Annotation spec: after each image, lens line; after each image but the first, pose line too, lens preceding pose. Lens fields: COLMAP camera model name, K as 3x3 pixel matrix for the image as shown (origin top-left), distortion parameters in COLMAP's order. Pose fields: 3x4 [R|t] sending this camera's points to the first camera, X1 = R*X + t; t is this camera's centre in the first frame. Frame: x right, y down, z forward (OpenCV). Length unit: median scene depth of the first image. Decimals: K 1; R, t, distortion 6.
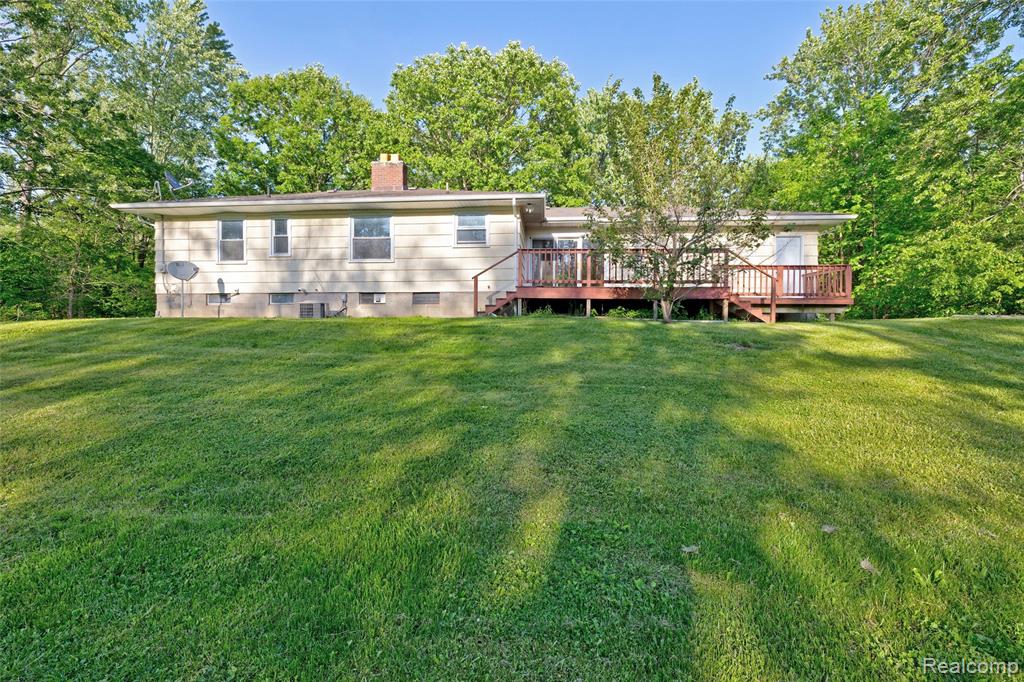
lens RADIAL K [[431.2, 0, 512.0], [0, 431.2, 341.0], [0, 0, 1]] dist [0.001101, 0.000187]
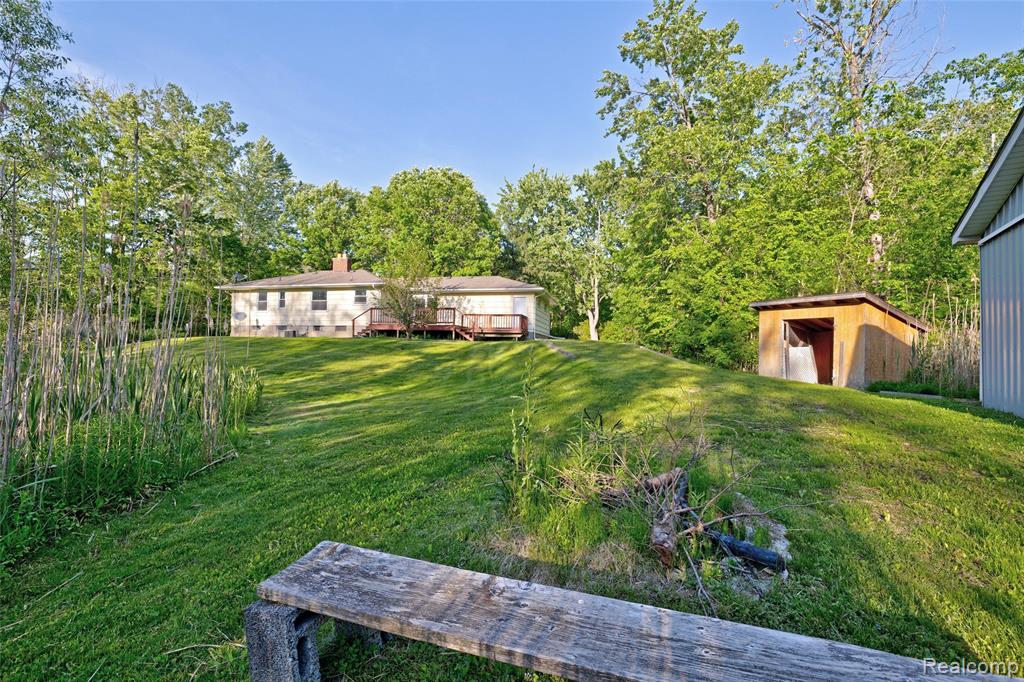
lens RADIAL K [[431.2, 0, 512.0], [0, 431.2, 341.0], [0, 0, 1]] dist [0.001101, 0.000187]
pose [[0.987324, 0.008671, -0.158481, 0.977132], [-0.015053, 0.999121, -0.039115, 0.034068], [0.158003, 0.041005, 0.986587, -0.979625]]
